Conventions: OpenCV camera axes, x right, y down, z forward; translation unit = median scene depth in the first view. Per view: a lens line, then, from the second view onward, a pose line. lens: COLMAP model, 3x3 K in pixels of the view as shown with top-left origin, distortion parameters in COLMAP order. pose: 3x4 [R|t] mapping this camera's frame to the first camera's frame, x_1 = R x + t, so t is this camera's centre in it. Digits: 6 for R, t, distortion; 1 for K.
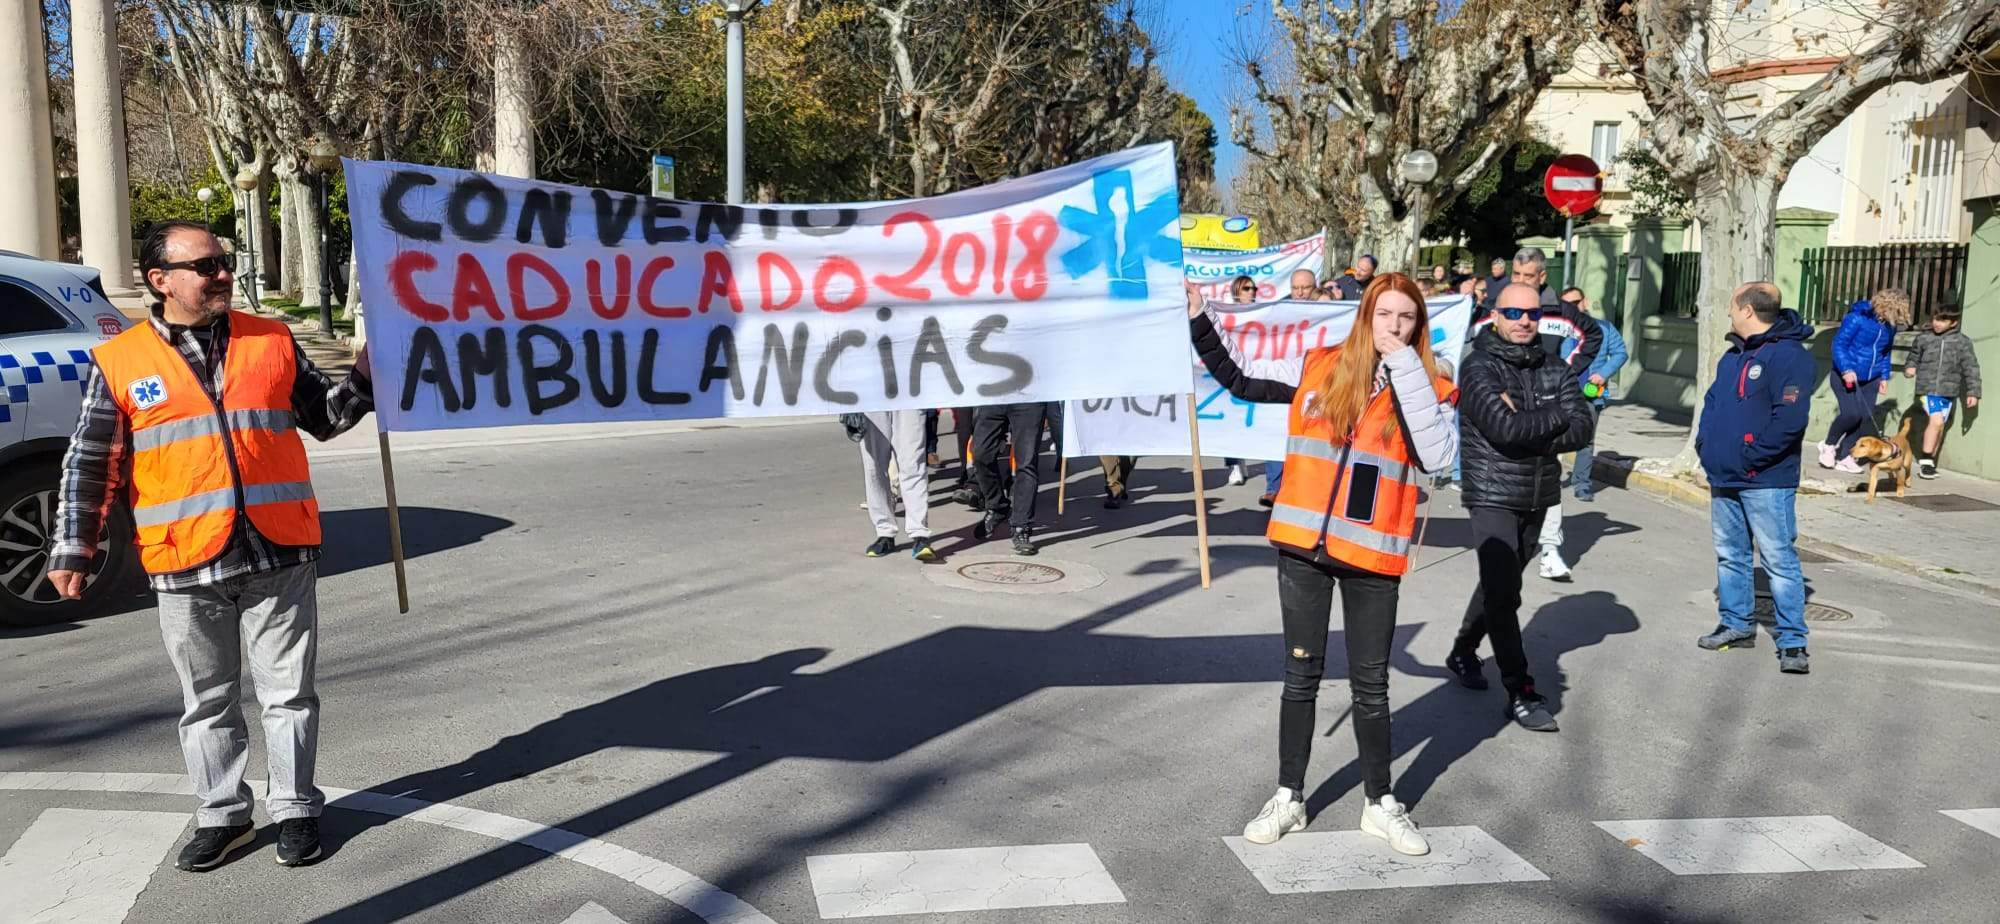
lens RADIAL K [[1477.5, 0, 1011.8], [0, 1477.5, 462.4], [0, 0, 1]] dist [0.055630, -0.023476]
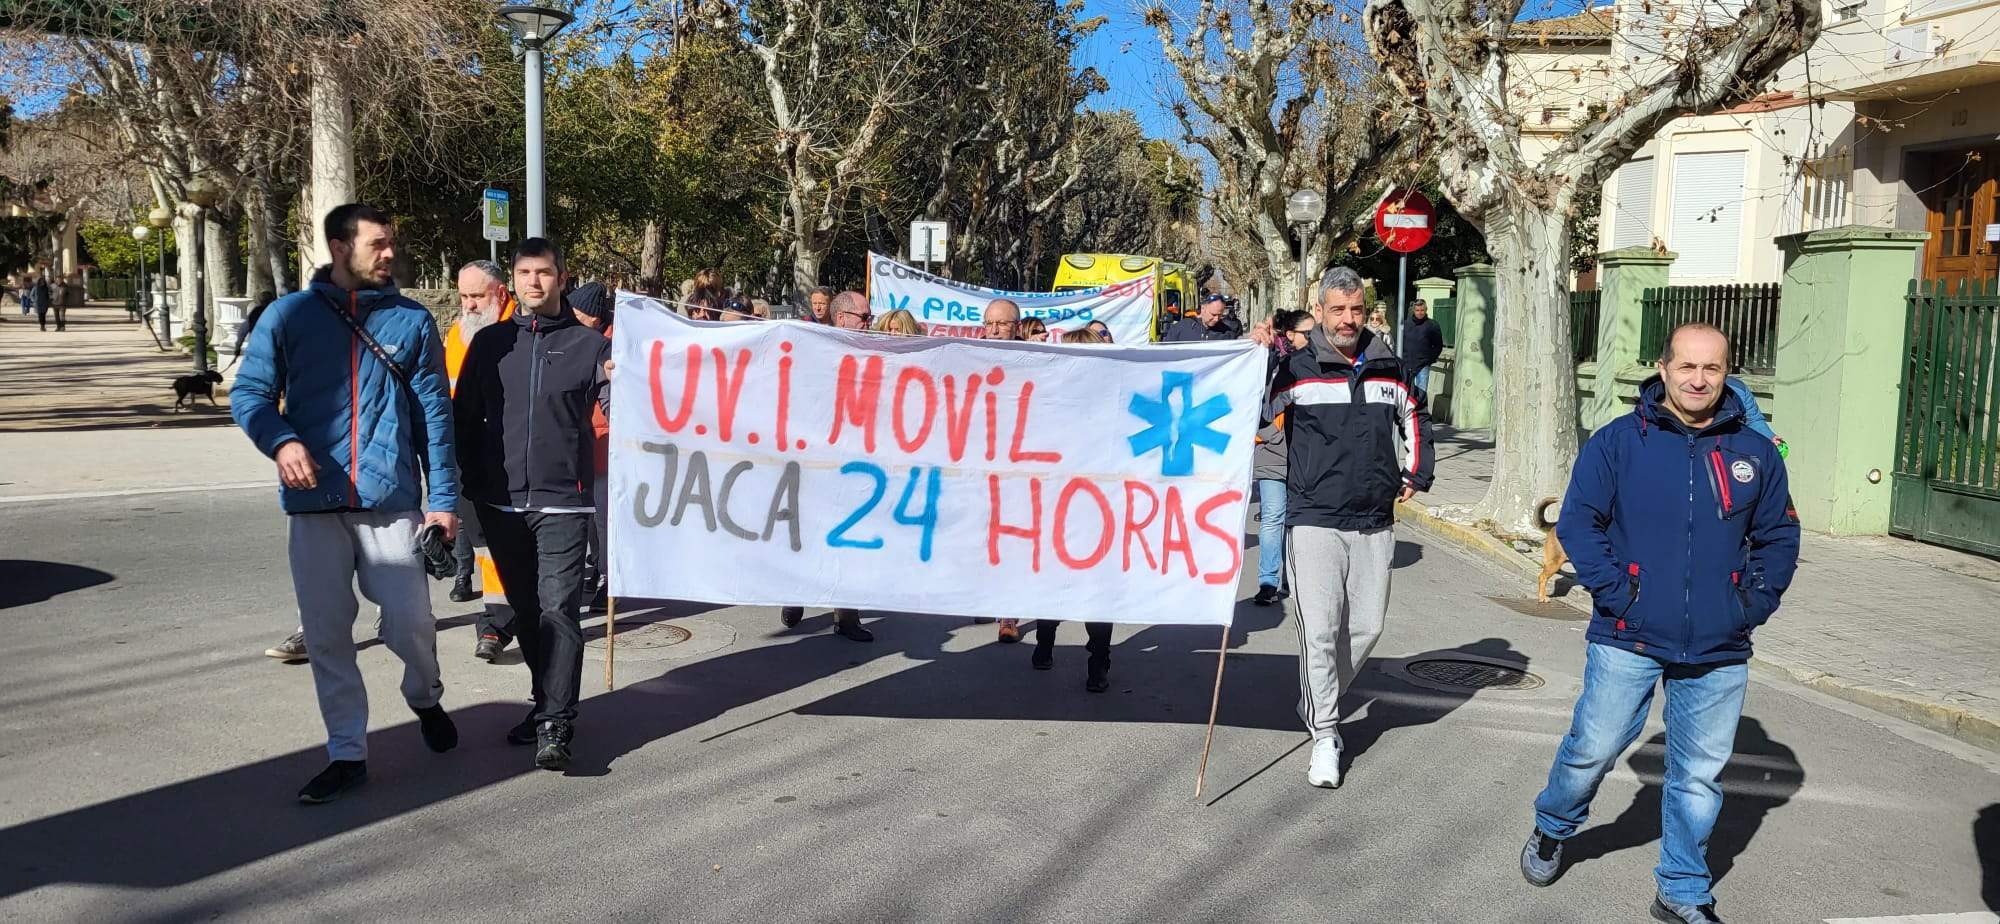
lens RADIAL K [[1453.6, 0, 1000.0], [0, 1453.6, 462.0], [0, 0, 1]] dist [0.058494, -0.025626]
pose [[0.999997, 0.002440, -0.000139, 0.118529], [-0.002443, 0.999665, -0.025782, -0.004861], [0.000076, 0.025782, 0.999668, 0.053143]]
